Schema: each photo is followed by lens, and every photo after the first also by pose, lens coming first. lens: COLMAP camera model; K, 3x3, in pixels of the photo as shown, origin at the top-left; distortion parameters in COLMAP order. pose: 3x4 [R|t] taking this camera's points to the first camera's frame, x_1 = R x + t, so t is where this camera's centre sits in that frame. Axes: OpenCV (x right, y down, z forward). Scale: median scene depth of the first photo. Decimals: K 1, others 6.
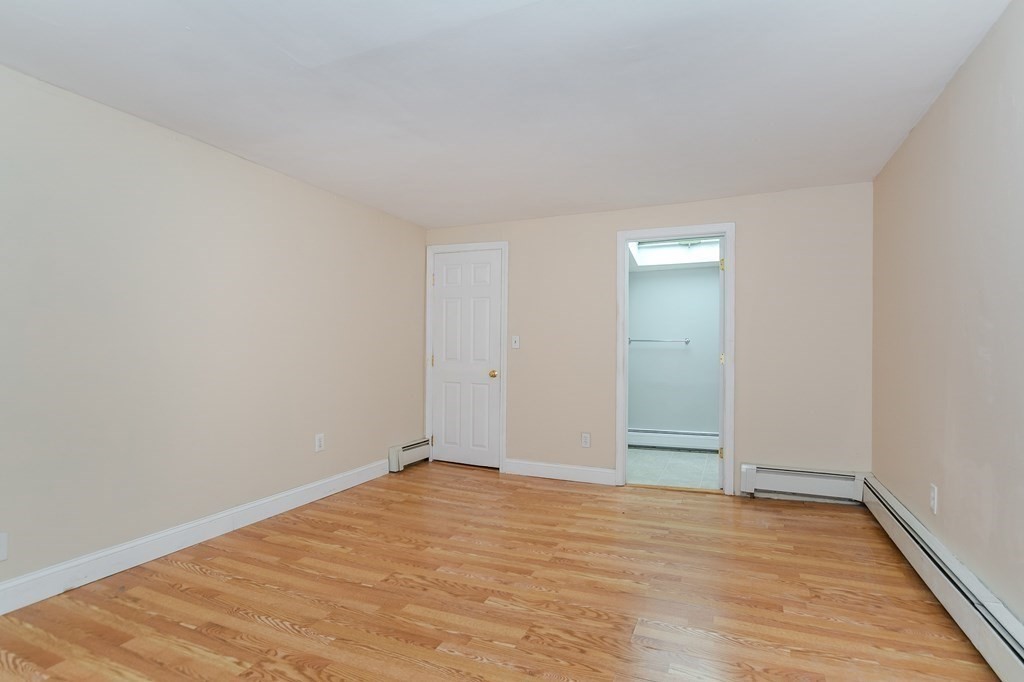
lens RADIAL K [[527.4, 0, 517.3], [0, 527.4, 341.4], [0, 0, 1]] dist [-0.025580, 0.010316]
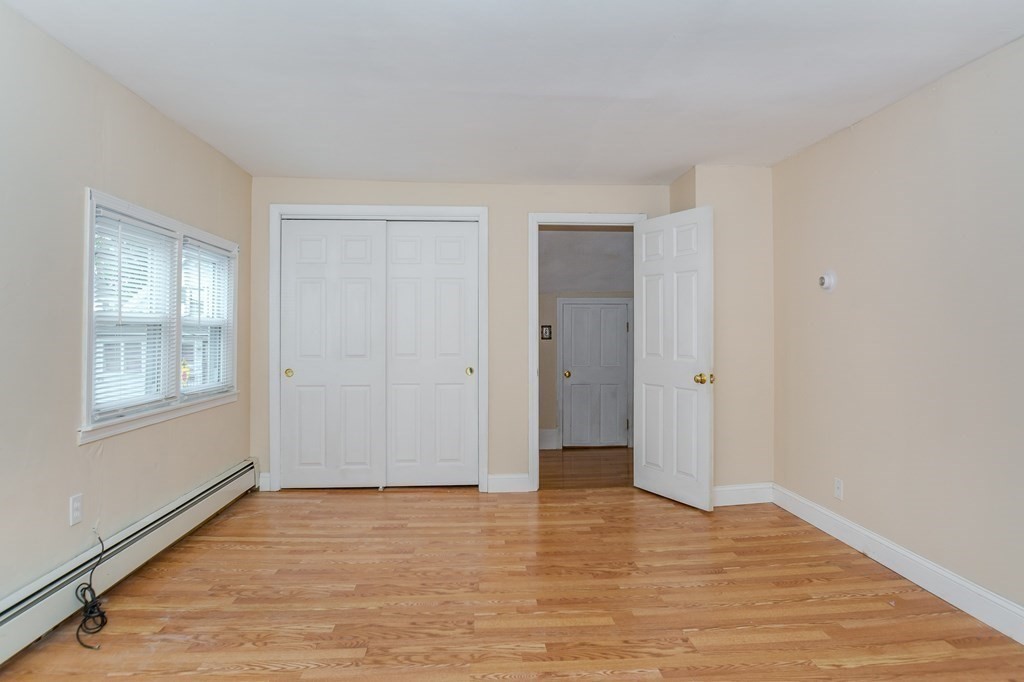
lens RADIAL K [[572.4, 0, 512.7], [0, 572.4, 336.8], [0, 0, 1]] dist [-0.025210, 0.000397]
pose [[-0.885559, 0.001386, -0.464525, 0.302861], [-0.002169, 0.999972, 0.007117, -0.004300], [0.464522, 0.007310, -0.885531, 1.322946]]
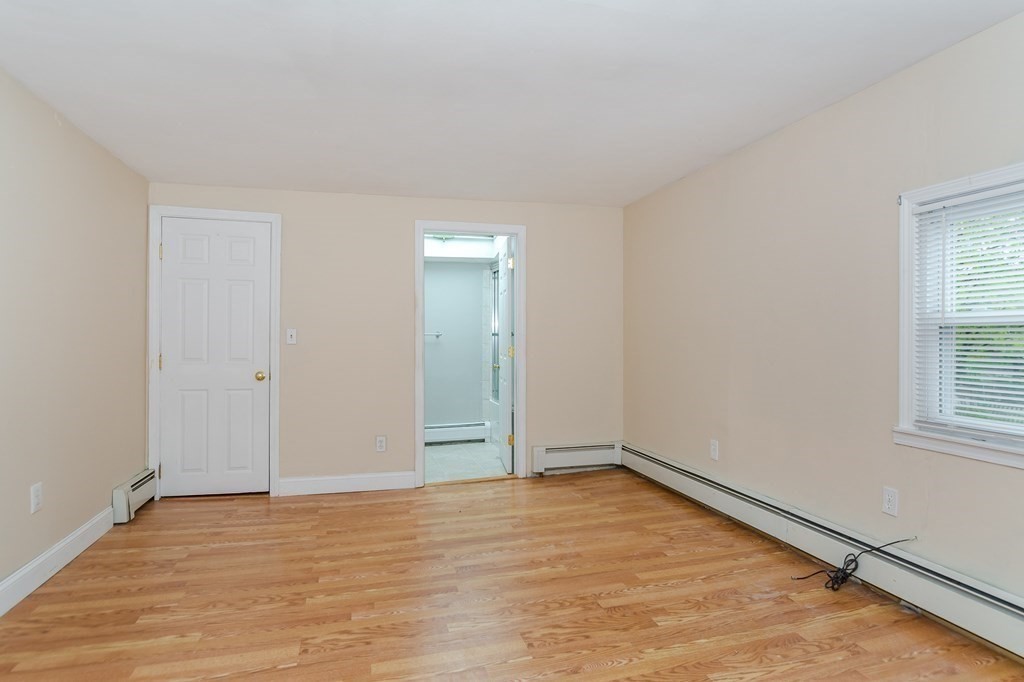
lens RADIAL K [[558.5, 0, 512.2], [0, 558.5, 332.6], [0, 0, 1]] dist [-0.034279, 0.014896]
pose [[0.772592, 0.001387, 0.634901, -0.428358], [-0.000785, 0.999999, -0.001230, -0.006609], [-0.634902, 0.000452, 0.772593, 0.151814]]
